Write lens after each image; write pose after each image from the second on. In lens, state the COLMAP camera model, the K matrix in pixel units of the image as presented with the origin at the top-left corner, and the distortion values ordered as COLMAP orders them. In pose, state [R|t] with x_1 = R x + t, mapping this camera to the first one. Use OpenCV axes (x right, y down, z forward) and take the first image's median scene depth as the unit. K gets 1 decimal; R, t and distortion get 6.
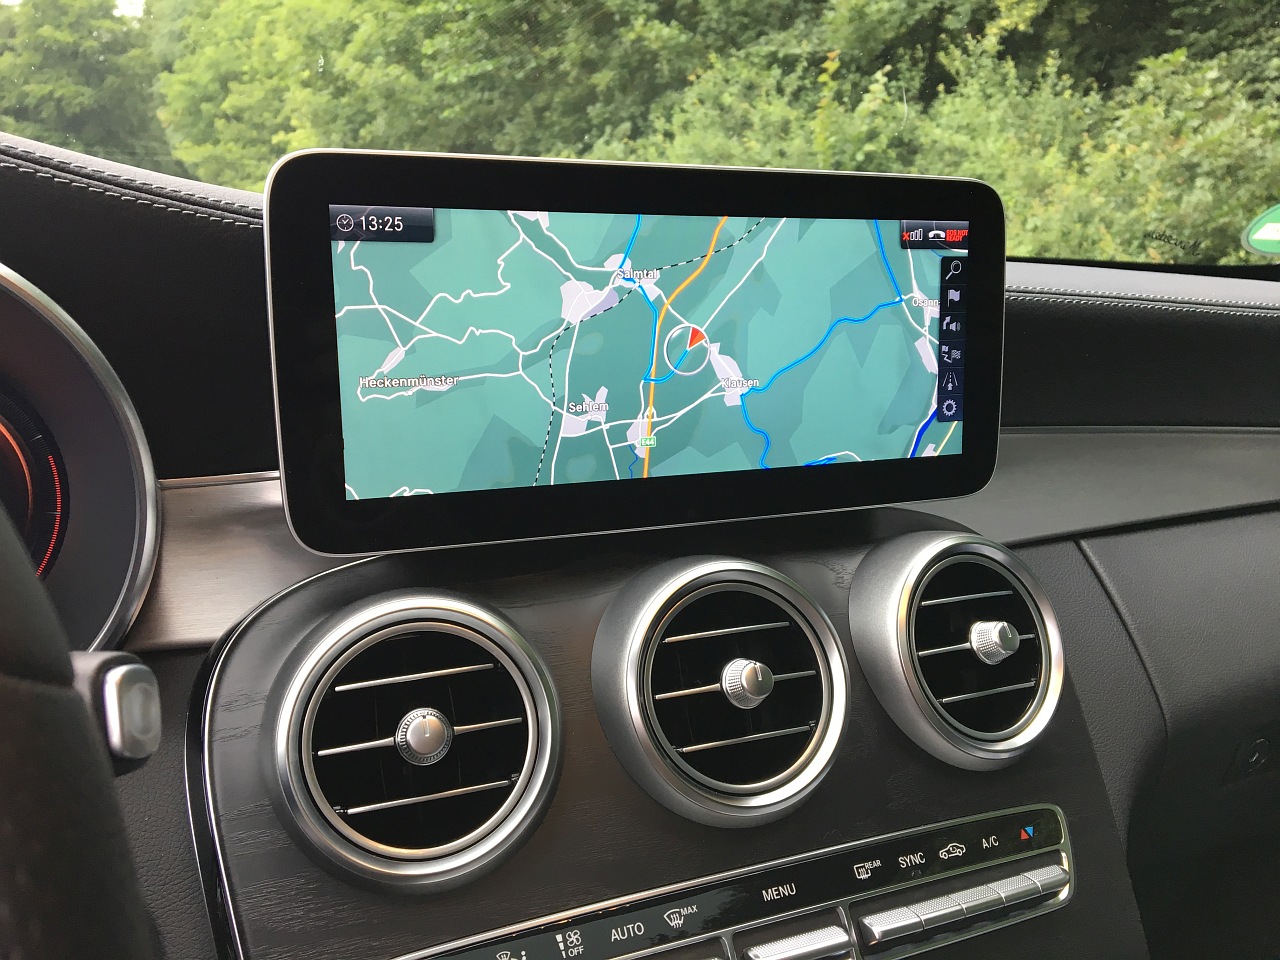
lens RADIAL K [[1082.6, 0, 639.5], [0, 1082.6, 470.4], [0, 0, 1]] dist [0.078082, -0.106218]
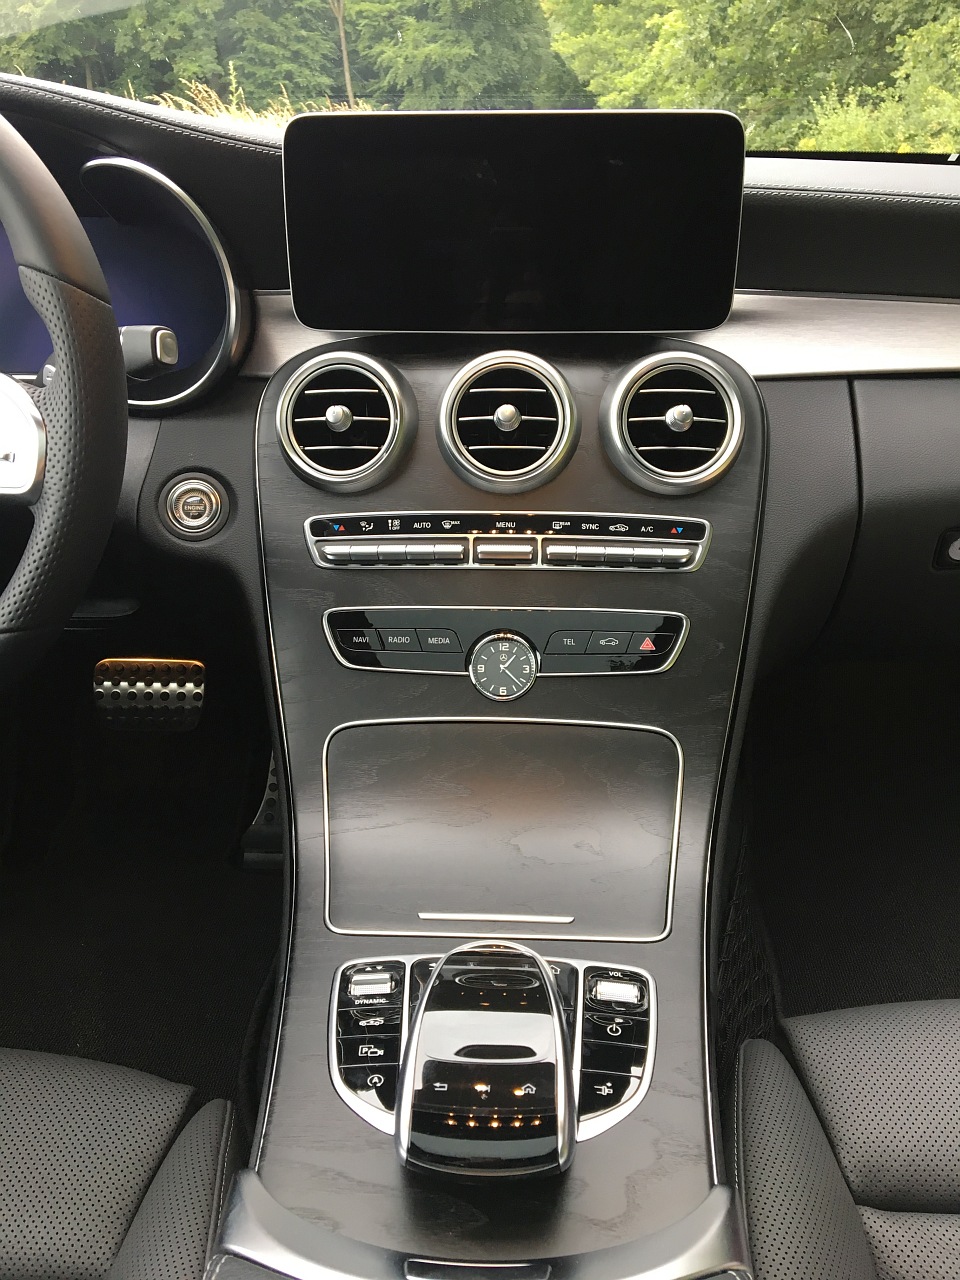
lens RADIAL K [[1074.9, 0, 480.1], [0, 1074.9, 637.1], [0, 0, 1]] dist [0.107580, -0.187466]
pose [[0.899014, 0.164852, -0.405705, 0.032454], [-0.070073, 0.968655, 0.238322, 0.004556], [0.432276, -0.185825, 0.882387, -0.027039]]
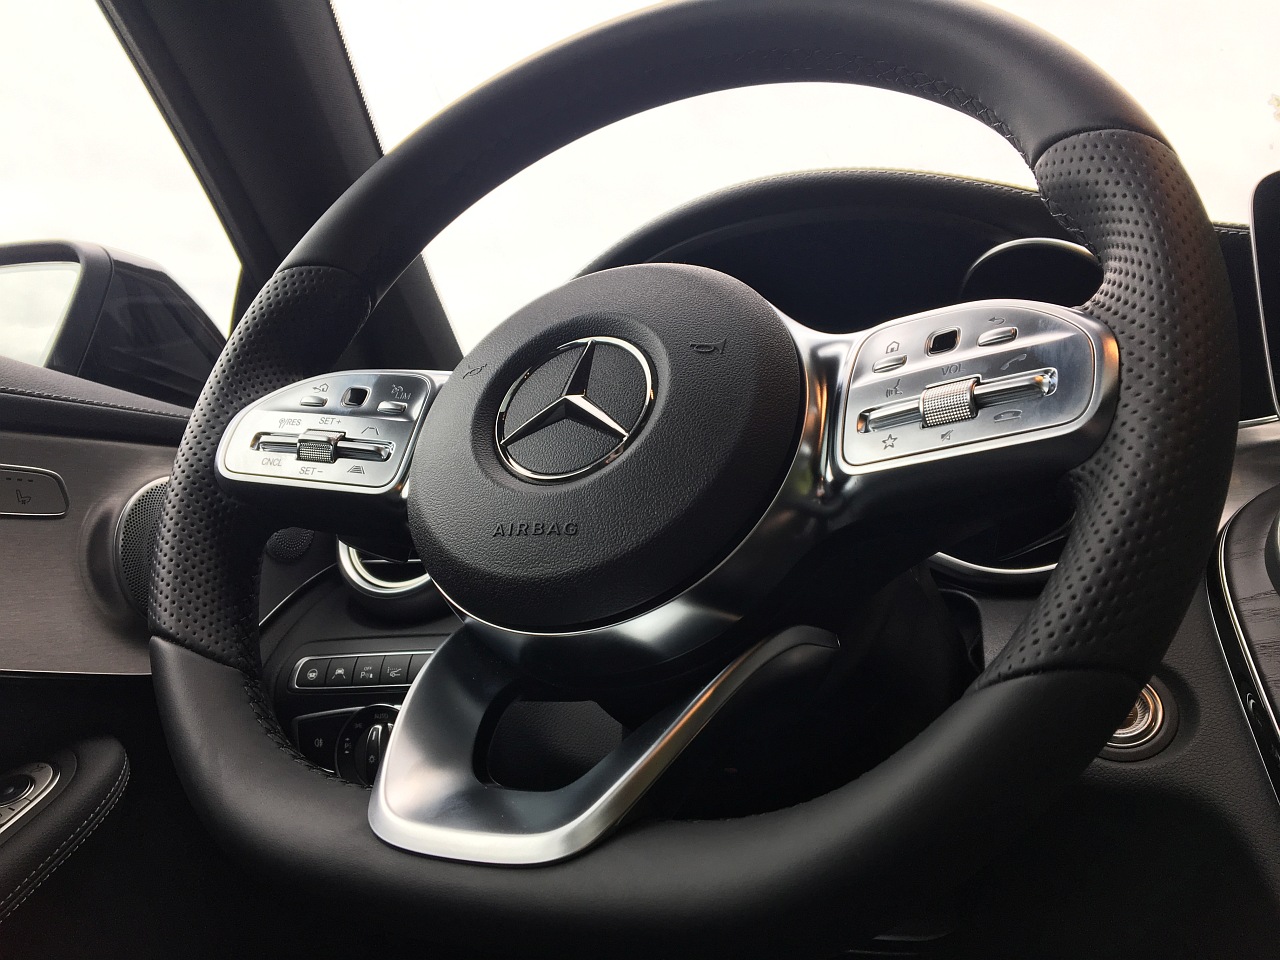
lens RADIAL K [[1088.3, 0, 642.8], [0, 1088.3, 477.0], [0, 0, 1]] dist [0.061901, -0.085670]
pose [[0.690043, -0.145733, -0.708944, 0.003570], [-0.115511, 0.944789, -0.306646, 0.022702], [0.714491, 0.293490, 0.635111, -0.015558]]
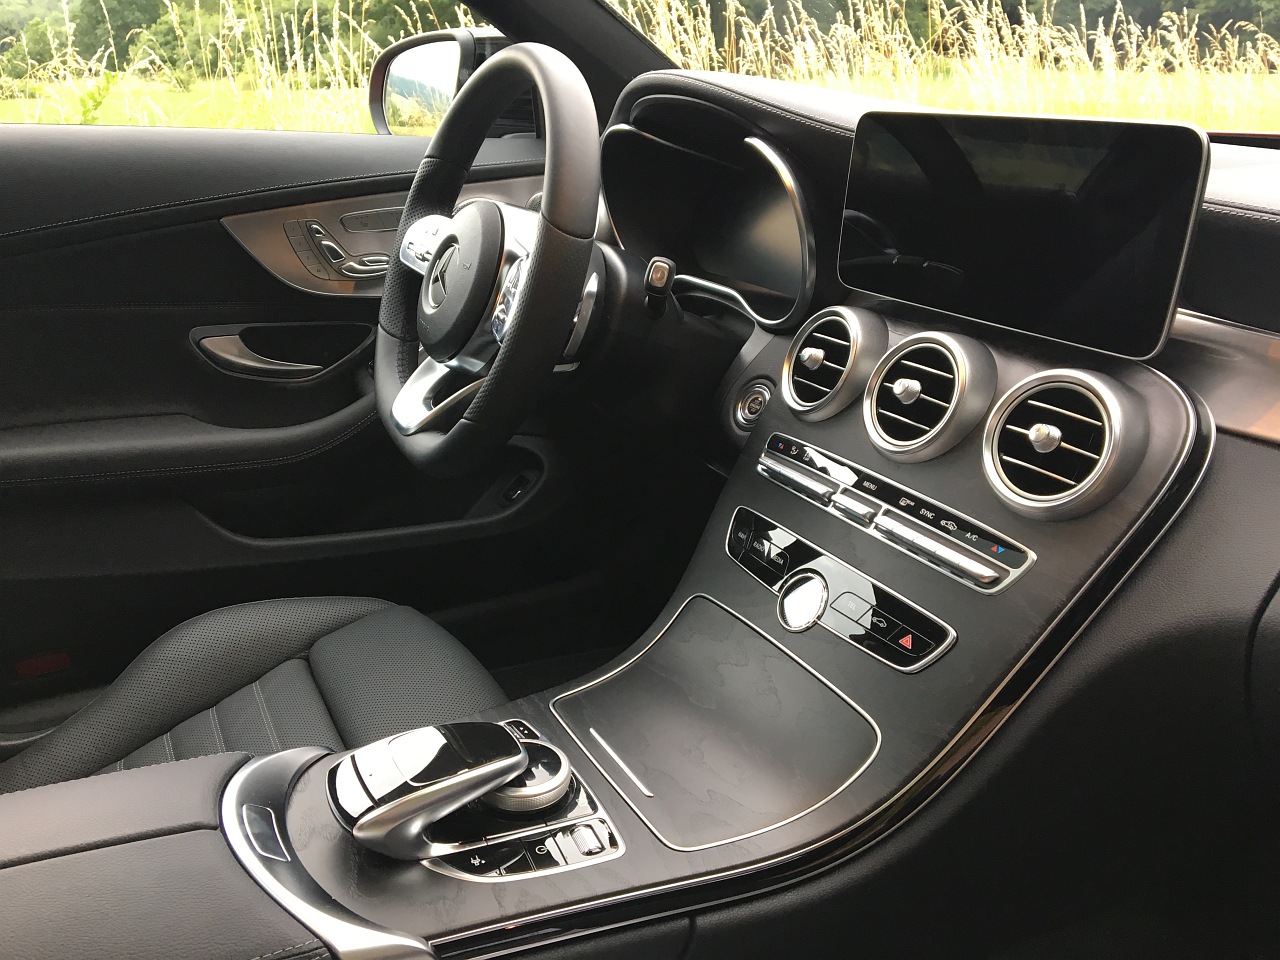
lens RADIAL K [[1088.3, 0, 642.8], [0, 1088.3, 477.0], [0, 0, 1]] dist [0.061901, -0.085670]
pose [[0.094192, 0.333123, -0.938167, 0.072672], [-0.204328, 0.928764, 0.309270, -0.006417], [0.974360, 0.162563, 0.155549, 0.009418]]
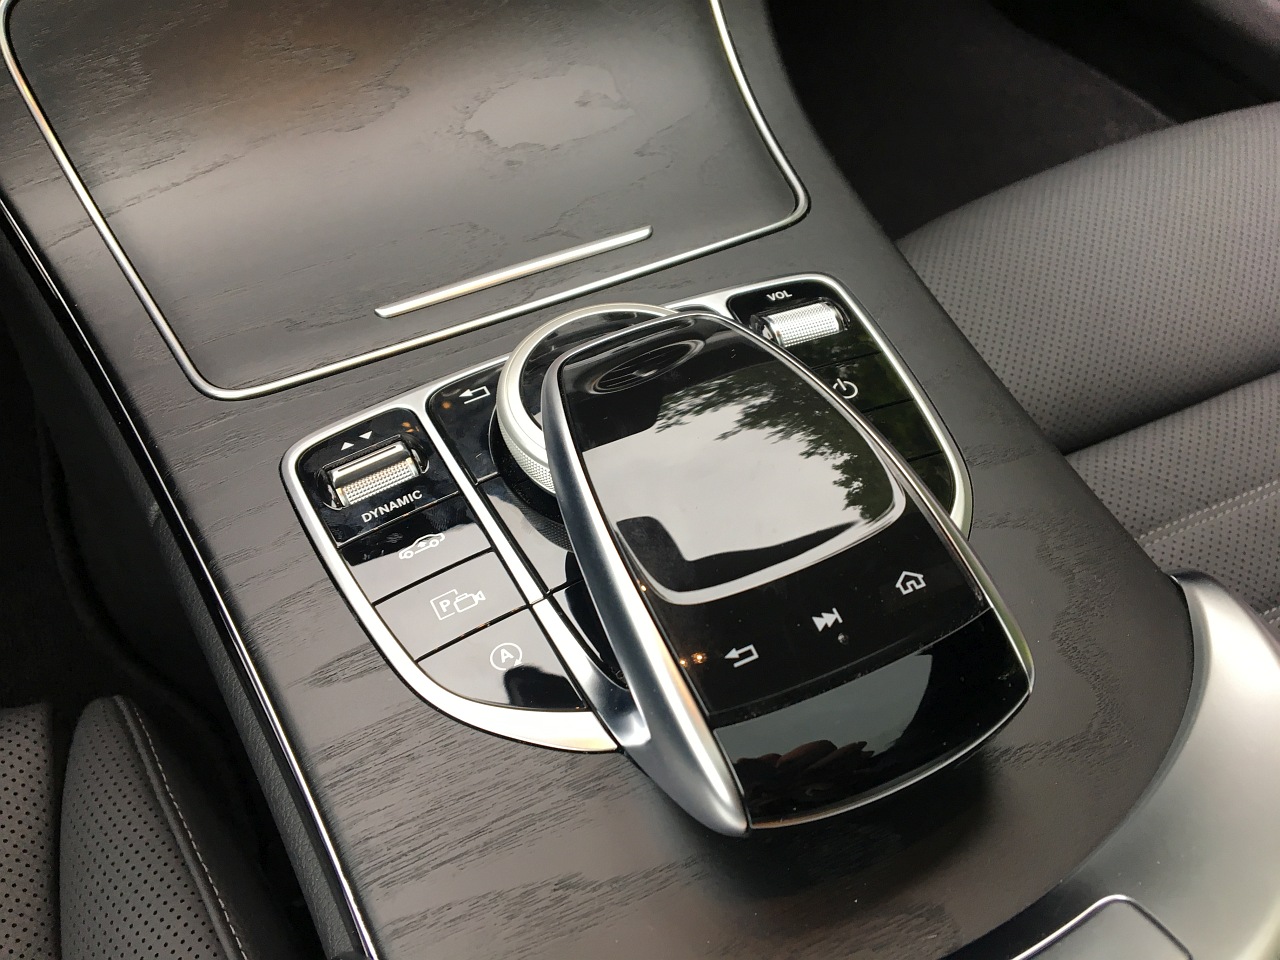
lens RADIAL K [[1089.7, 0, 643.2], [0, 1089.7, 481.0], [0, 0, 1]] dist [0.081044, -0.139409]
pose [[0.999269, -0.034717, 0.016019, 0.014813], [0.015666, 0.753964, 0.656729, 0.017143], [-0.034877, -0.655998, 0.753956, -0.005607]]
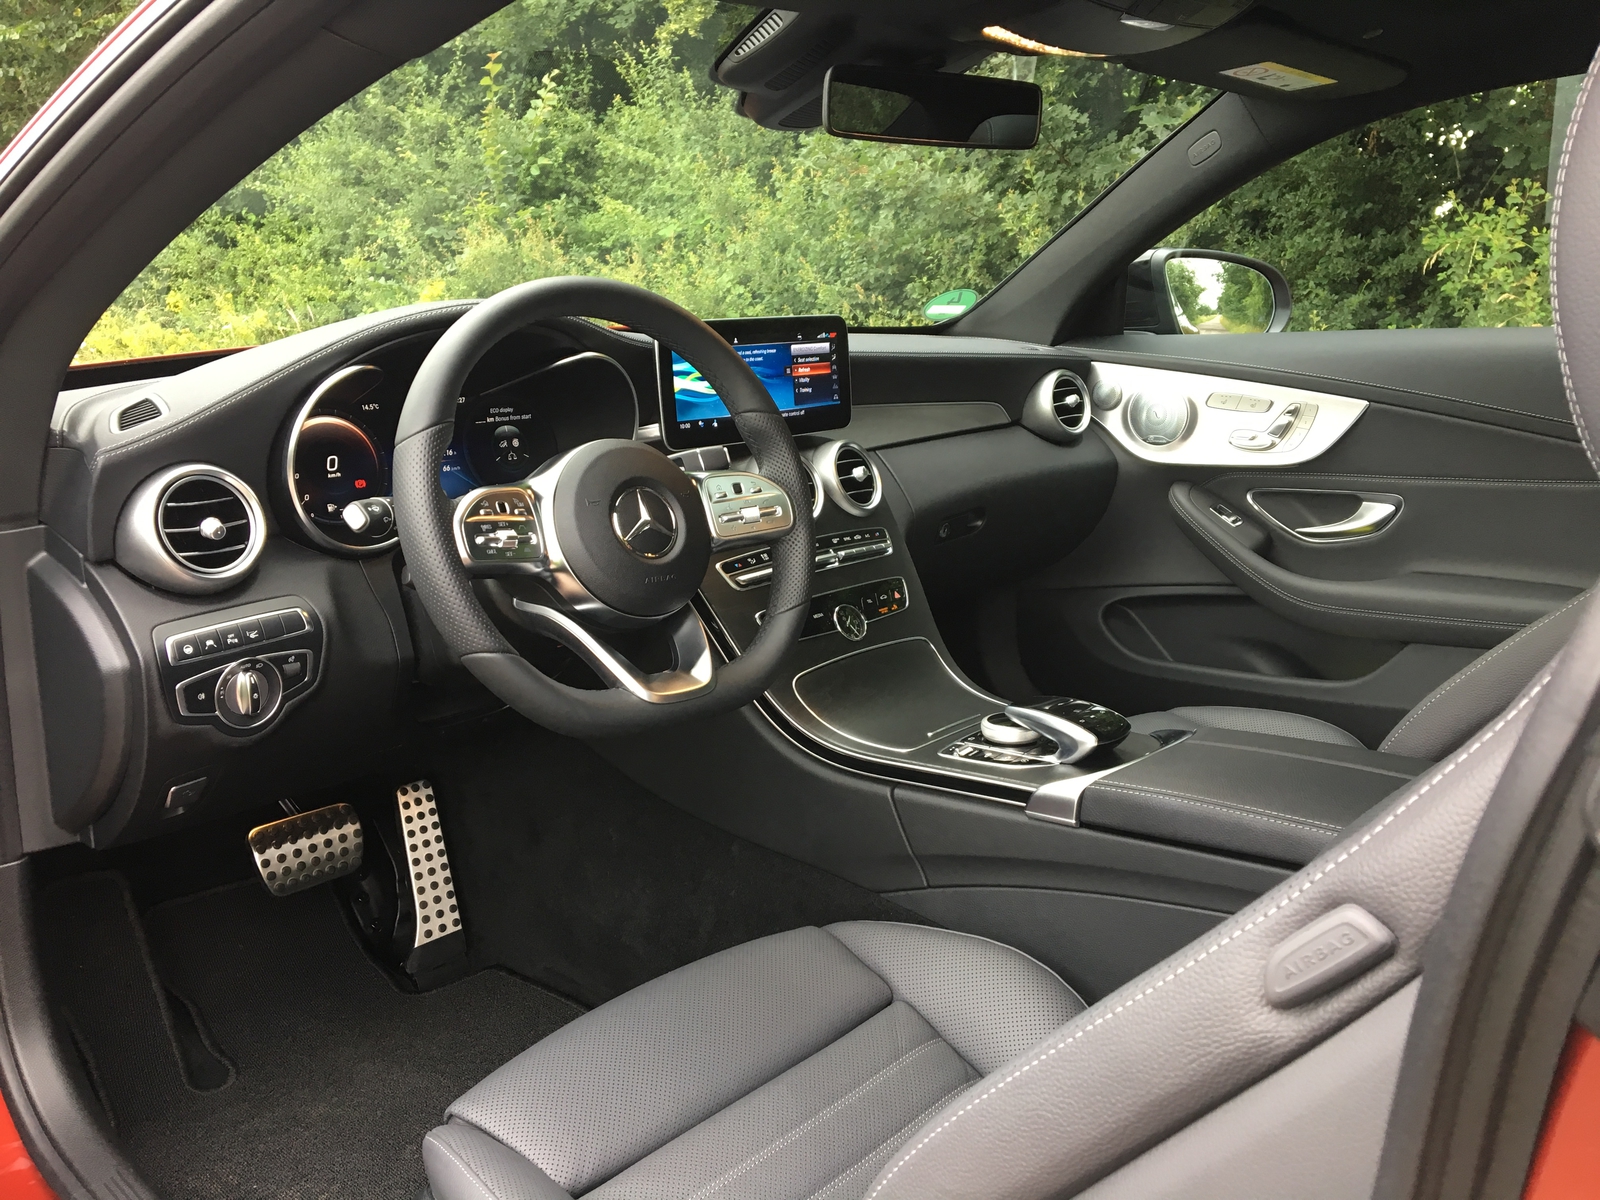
lens RADIAL K [[1344.1, 0, 793.3], [0, 1344.1, 589.4], [0, 0, 1]] dist [0.082177, -0.126234]
pose [[0.921072, -0.110027, 0.373525, -0.052056], [0.097373, 0.993855, 0.052642, 0.010838], [-0.377022, -0.012115, 0.926125, -0.096995]]
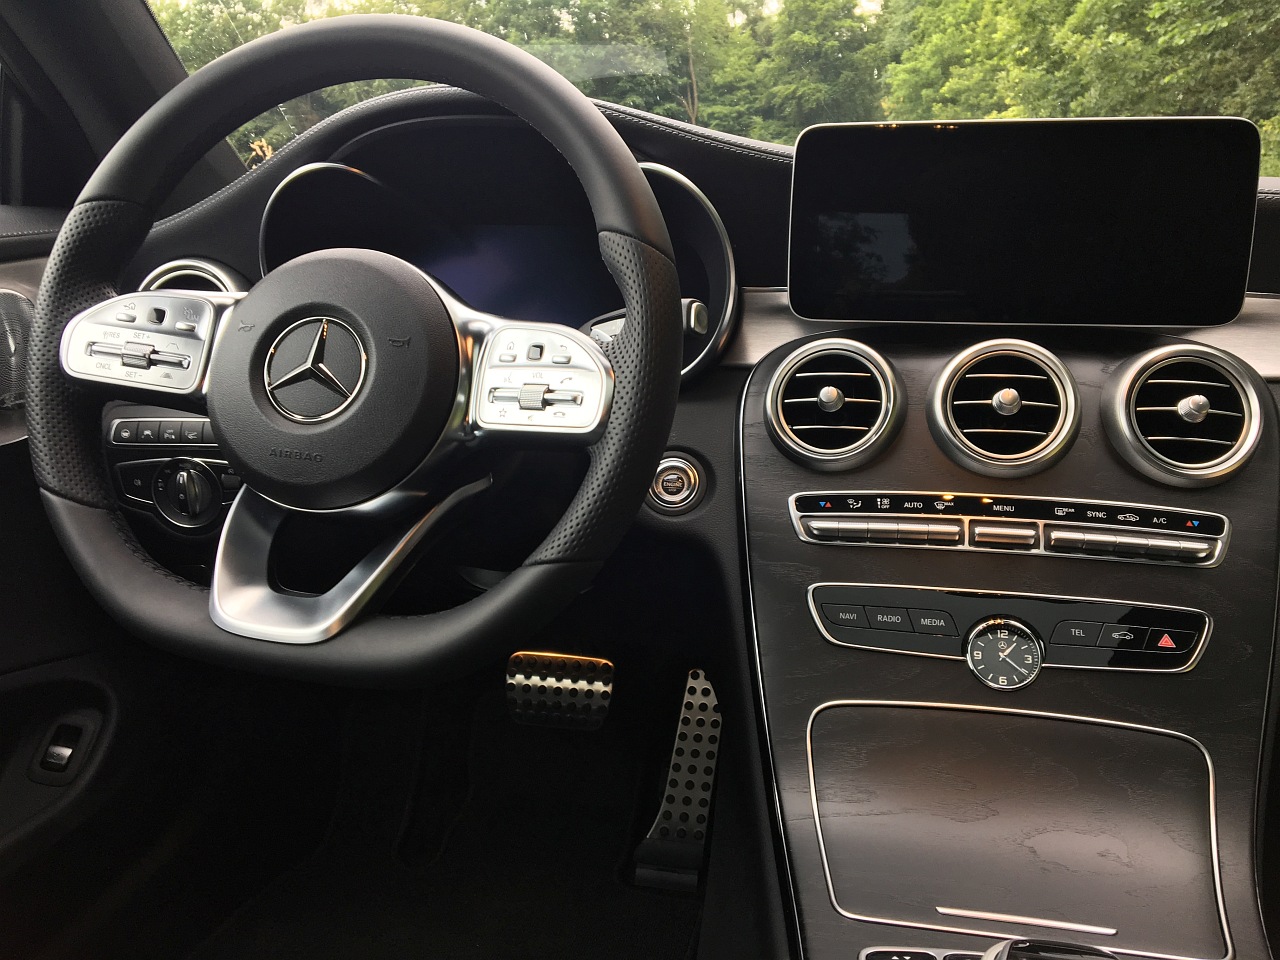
lens RADIAL K [[1074.9, 0, 640.0], [0, 1074.9, 480.0], [0, 0, 1]] dist [0.107580, -0.187466]
pose [[0.820133, 0.121144, -0.559201, 0.023735], [-0.106331, 0.992574, 0.059082, 0.010606], [0.562206, 0.011005, 0.826924, -0.032772]]
